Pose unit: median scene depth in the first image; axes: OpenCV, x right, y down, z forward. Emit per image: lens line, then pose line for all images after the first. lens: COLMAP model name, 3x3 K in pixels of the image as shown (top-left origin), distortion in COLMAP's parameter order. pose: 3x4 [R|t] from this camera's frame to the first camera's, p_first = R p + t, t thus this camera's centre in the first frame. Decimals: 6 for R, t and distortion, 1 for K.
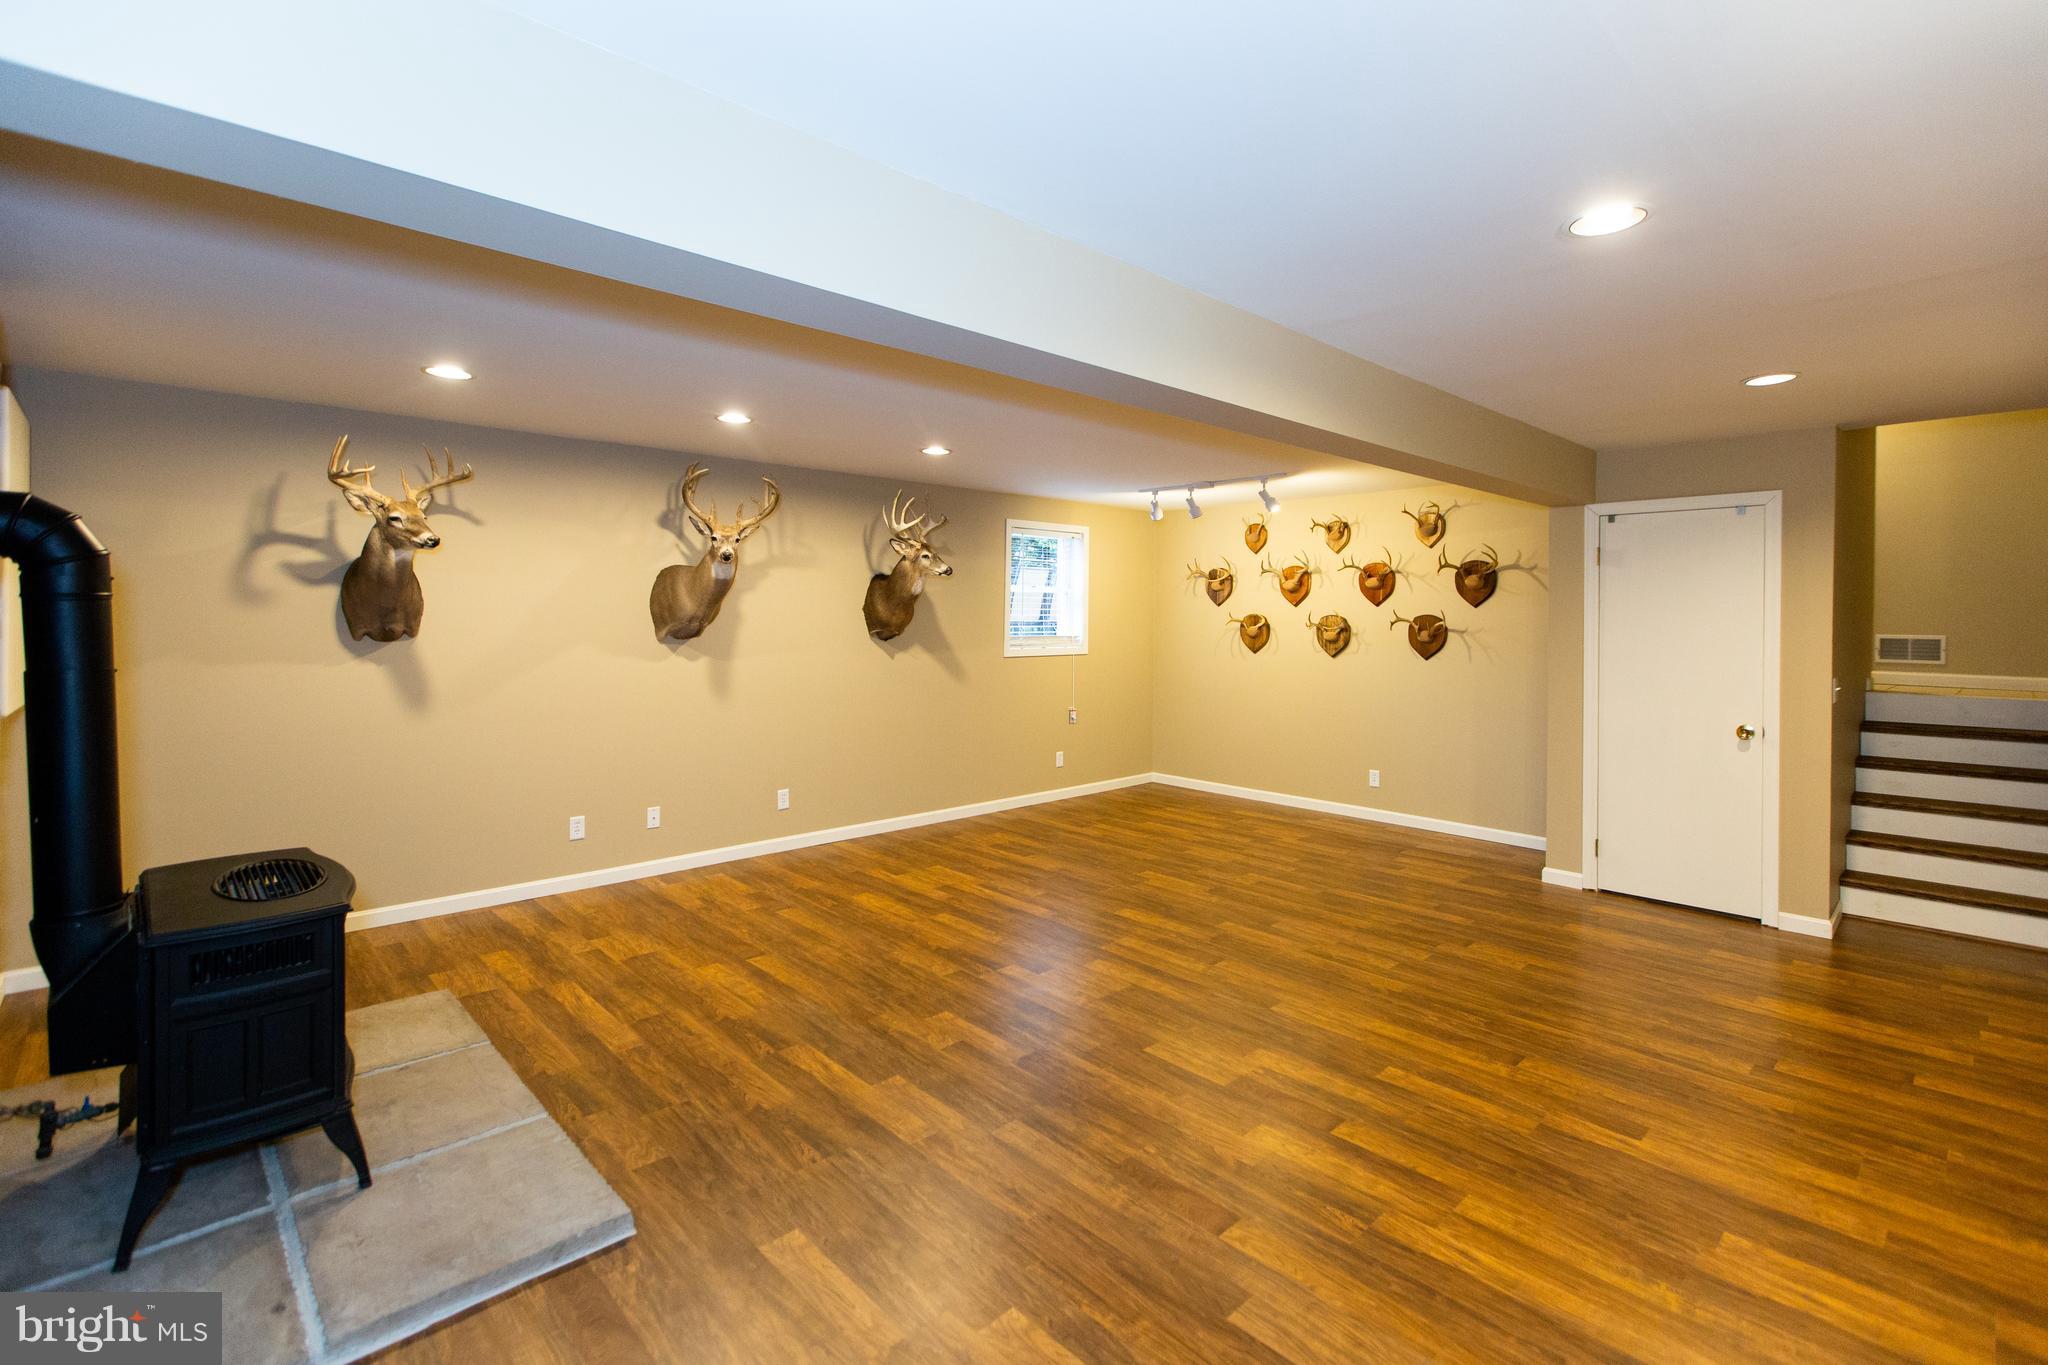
lens RADIAL K [[926.7, 0, 1058.4], [0, 926.7, 632.1], [0, 0, 1]] dist [-0.000313, -0.000278]
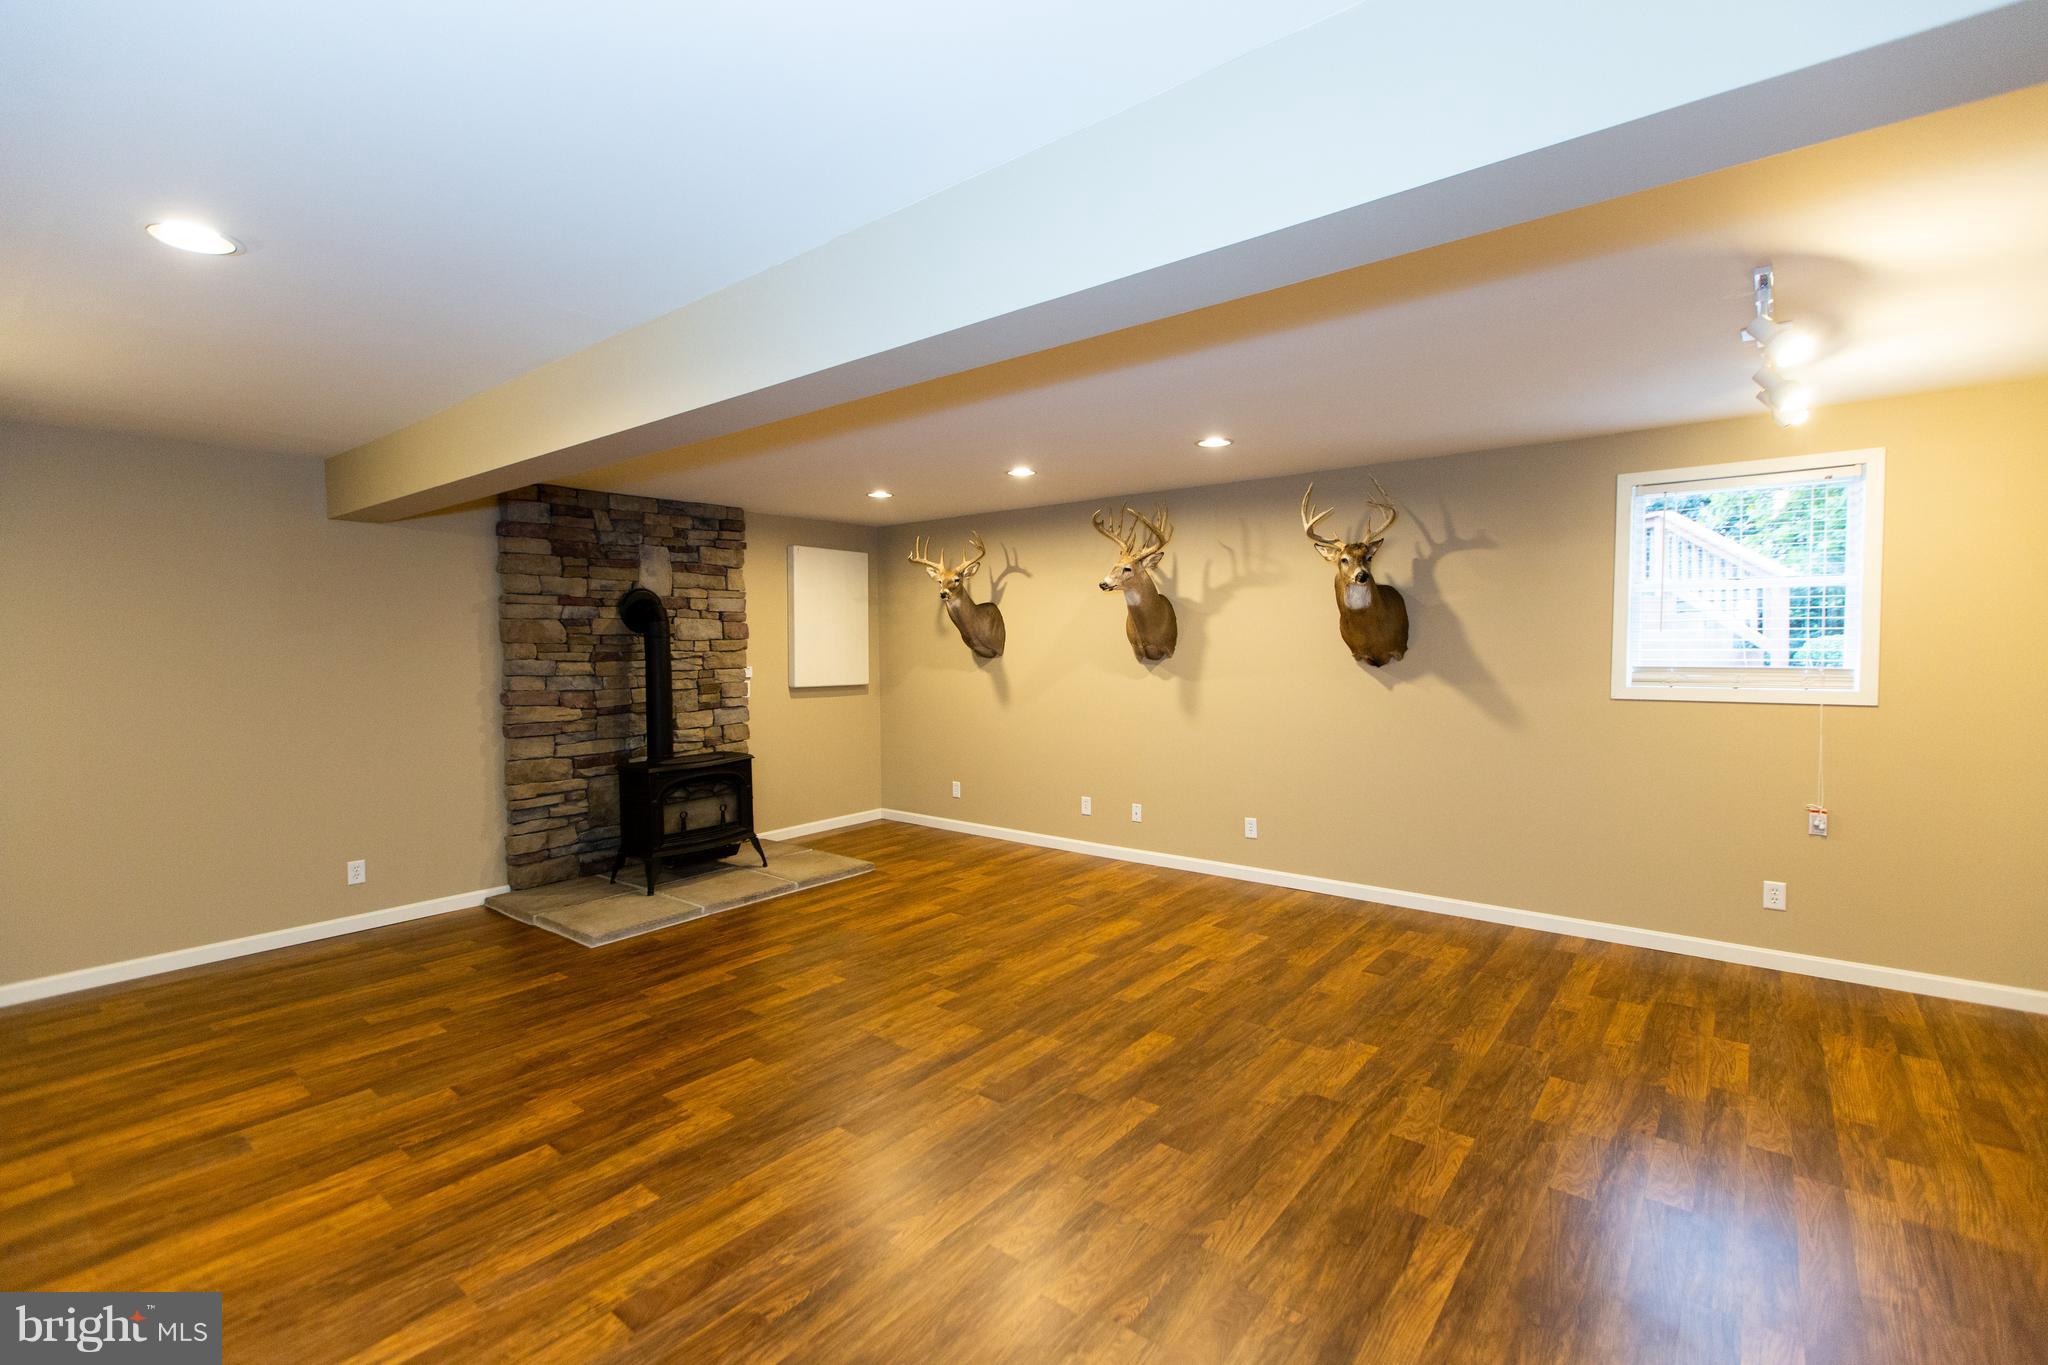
lens RADIAL K [[926.7, 0, 1026.2], [0, 926.7, 683.4], [0, 0, 1]] dist [-0.000313, -0.000278]
pose [[0.116284, 0.038002, -0.992489, 0.864094], [-0.007898, 0.999272, 0.037337, -0.005998], [0.993185, 0.003497, 0.116499, 0.899220]]
